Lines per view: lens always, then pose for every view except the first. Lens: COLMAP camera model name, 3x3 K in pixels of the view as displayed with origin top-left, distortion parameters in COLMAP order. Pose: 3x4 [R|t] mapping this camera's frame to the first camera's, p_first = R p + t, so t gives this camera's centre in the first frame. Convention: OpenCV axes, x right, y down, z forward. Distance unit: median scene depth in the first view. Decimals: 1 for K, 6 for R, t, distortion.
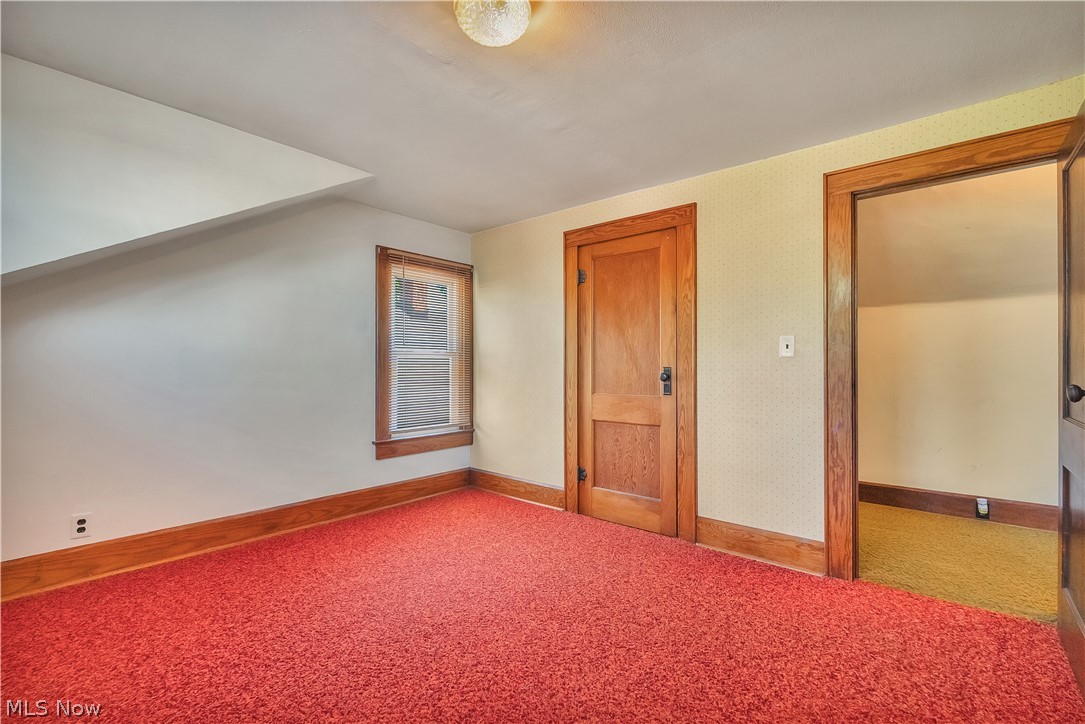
lens RADIAL K [[481.0, 0, 536.5], [0, 481.0, 365.0], [0, 0, 1]] dist [-0.004299, 0.000902]
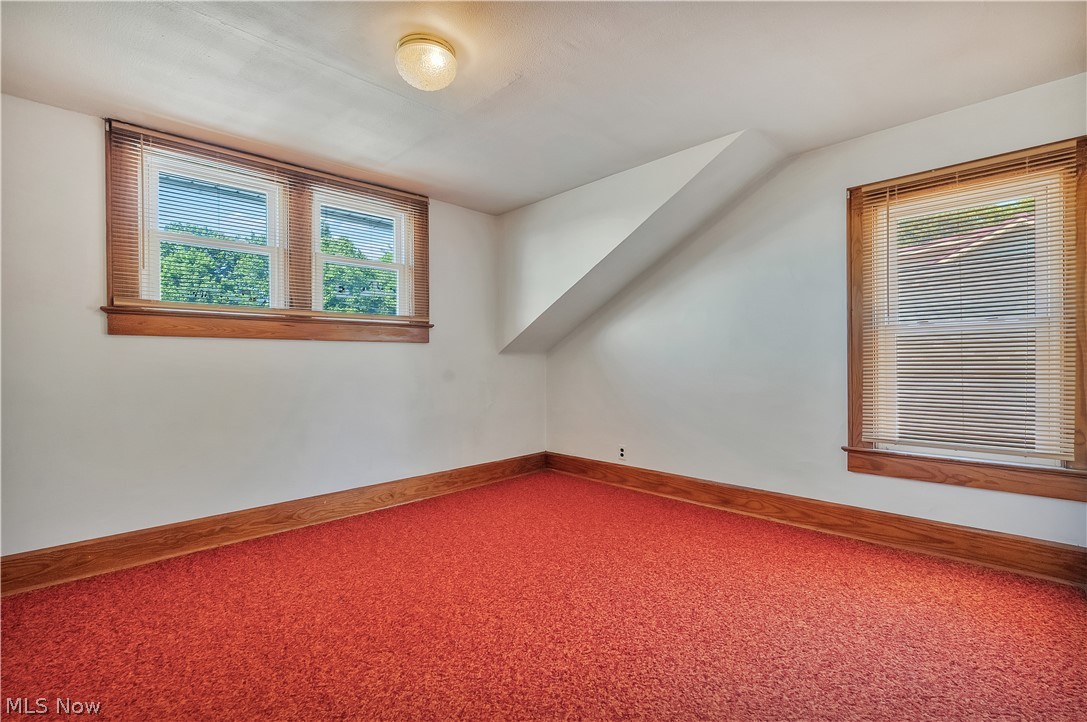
lens RADIAL K [[481.9, 0, 535.7], [0, 481.9, 361.8], [0, 0, 1]] dist [-0.004299, 0.000902]
pose [[-0.082499, 0.001272, -0.996590, 0.498963], [0.015314, 0.999883, 0.000008, 0.017589], [0.996473, -0.015261, -0.082509, 0.607780]]
